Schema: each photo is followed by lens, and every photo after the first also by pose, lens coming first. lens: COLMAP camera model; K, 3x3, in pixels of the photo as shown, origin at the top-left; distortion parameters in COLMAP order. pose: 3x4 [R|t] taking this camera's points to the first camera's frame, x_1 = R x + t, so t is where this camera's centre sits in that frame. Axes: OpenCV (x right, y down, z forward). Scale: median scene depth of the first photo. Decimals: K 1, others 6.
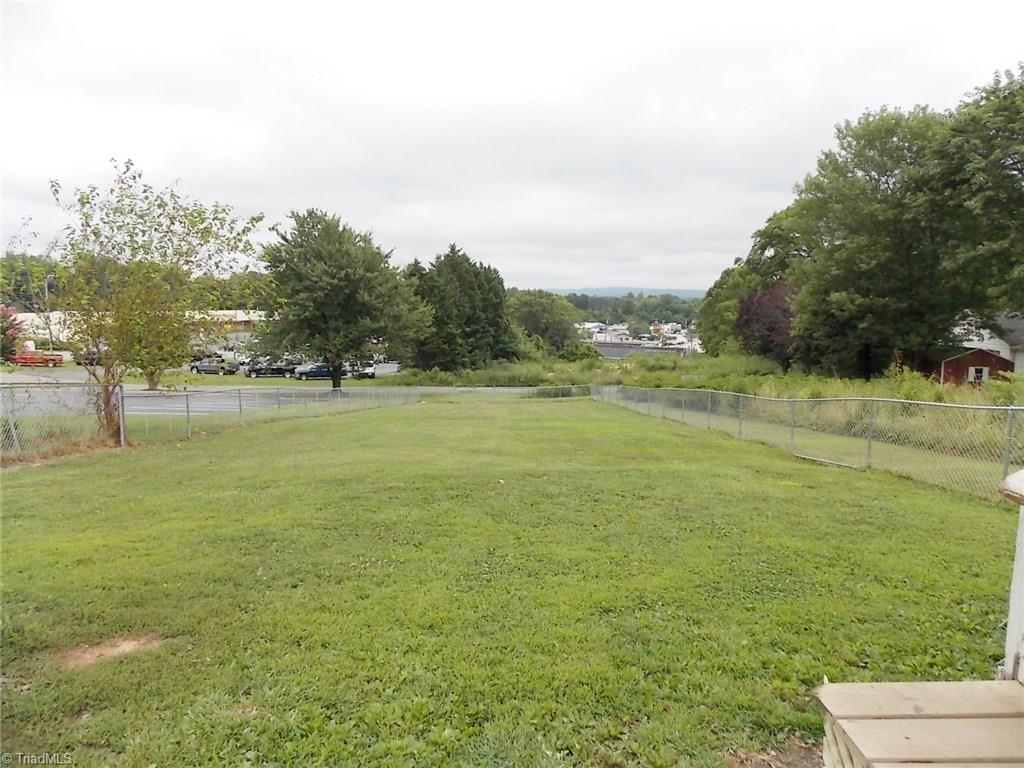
lens RADIAL K [[685.9, 0, 517.4], [0, 685.9, 380.8], [0, 0, 1]] dist [0.022322, -0.002865]
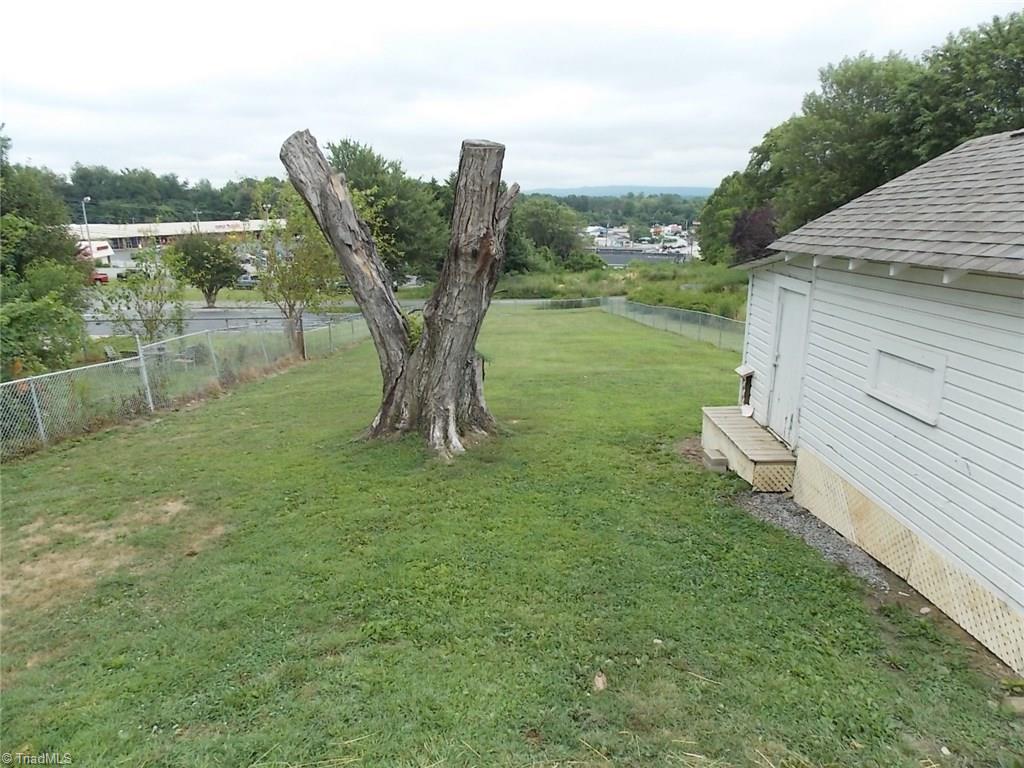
lens RADIAL K [[685.9, 0, 506.8], [0, 685.9, 382.8], [0, 0, 1]] dist [0.022322, -0.002865]
pose [[0.999779, -0.015931, -0.013700, -0.025757], [0.017718, 0.989677, 0.142218, -0.013757], [0.011293, -0.142430, 0.989741, -0.109727]]
